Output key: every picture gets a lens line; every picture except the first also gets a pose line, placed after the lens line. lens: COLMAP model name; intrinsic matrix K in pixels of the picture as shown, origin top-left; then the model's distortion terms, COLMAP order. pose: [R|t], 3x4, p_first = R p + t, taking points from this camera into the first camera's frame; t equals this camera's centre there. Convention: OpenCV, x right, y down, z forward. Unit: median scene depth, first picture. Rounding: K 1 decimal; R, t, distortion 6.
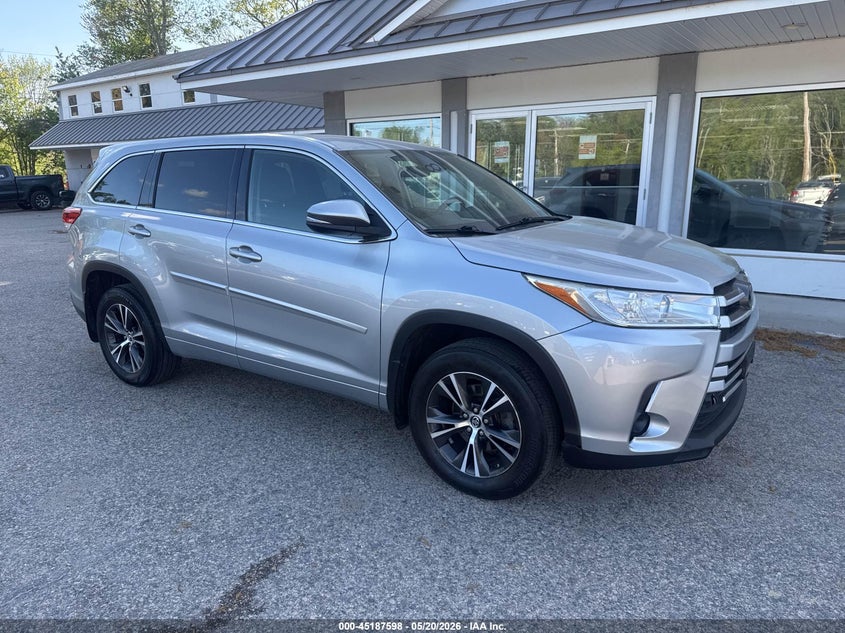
lens RADIAL K [[611.4, 0, 419.3], [0, 611.4, 327.3], [0, 0, 1]] dist [-0.003419, -0.005797]
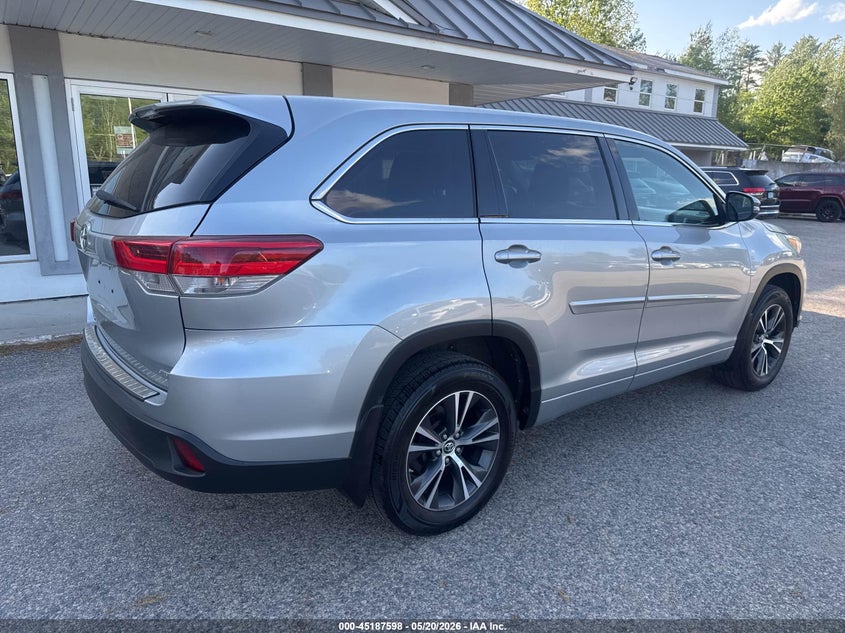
lens RADIAL K [[617.8, 0, 424.7], [0, 617.8, 327.0], [0, 0, 1]] dist [-0.000818, -0.004363]
pose [[0.284885, -0.213681, 0.934442, -1.071379], [0.219067, 0.963552, 0.153550, -0.199147], [-0.933194, 0.160961, 0.321312, 0.885545]]
